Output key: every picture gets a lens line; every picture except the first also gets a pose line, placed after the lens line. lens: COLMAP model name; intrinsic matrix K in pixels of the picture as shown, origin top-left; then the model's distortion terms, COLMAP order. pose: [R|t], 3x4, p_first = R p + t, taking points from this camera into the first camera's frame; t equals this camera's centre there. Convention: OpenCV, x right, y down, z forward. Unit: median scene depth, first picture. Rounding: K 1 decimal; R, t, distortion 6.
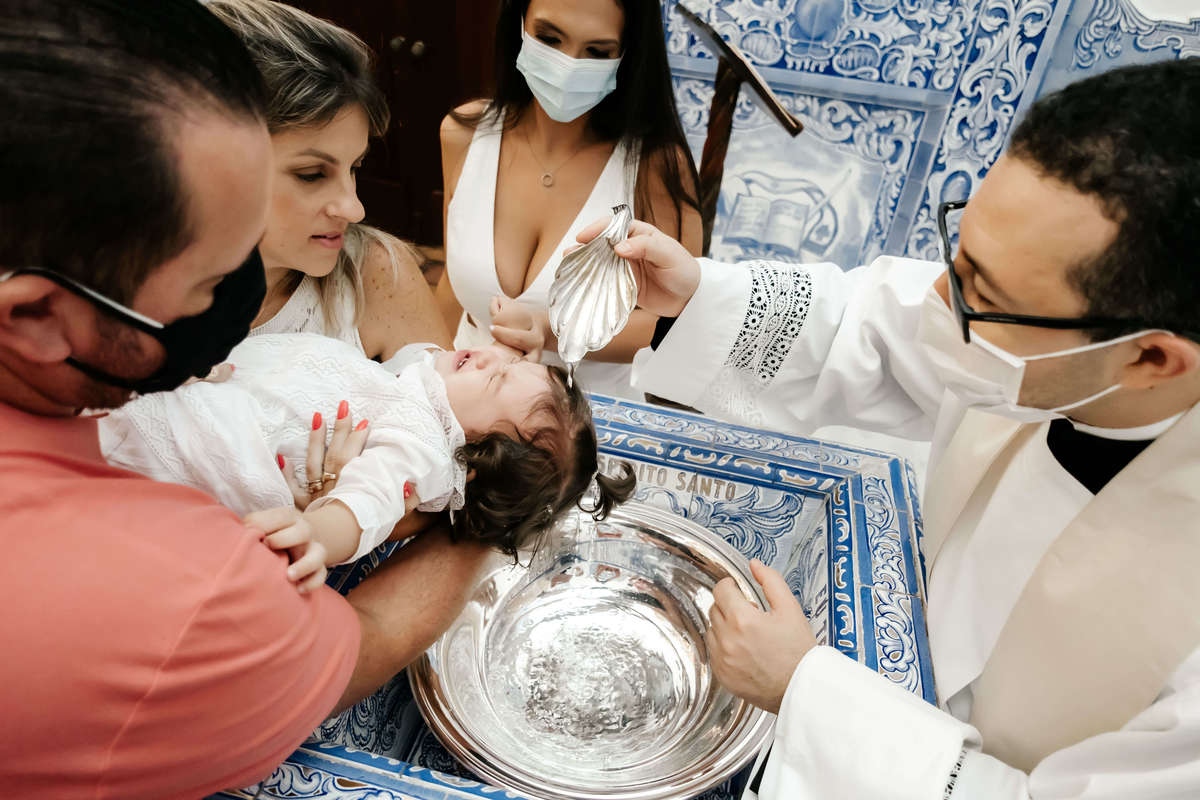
lens RADIAL K [[774.6, 0, 602.4], [0, 774.6, 402.9], [0, 0, 1]] dist [-0.009108, -0.003821]
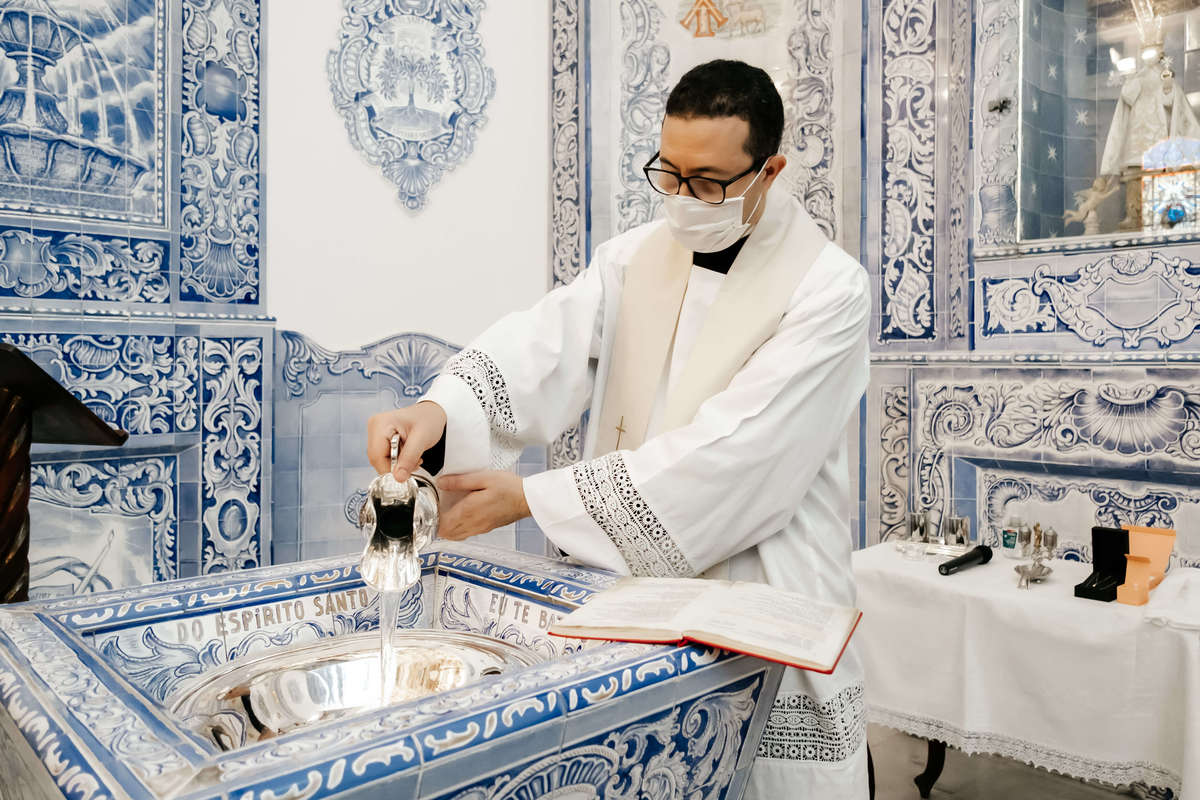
lens RADIAL K [[903.4, 0, 598.7], [0, 903.4, 394.0], [0, 0, 1]] dist [-0.002311, -0.001075]
pose [[0.567397, -0.101950, 0.817109, -0.226244], [0.503942, 0.827770, -0.246655, 0.124993], [-0.651232, 0.551727, 0.521051, -0.005126]]
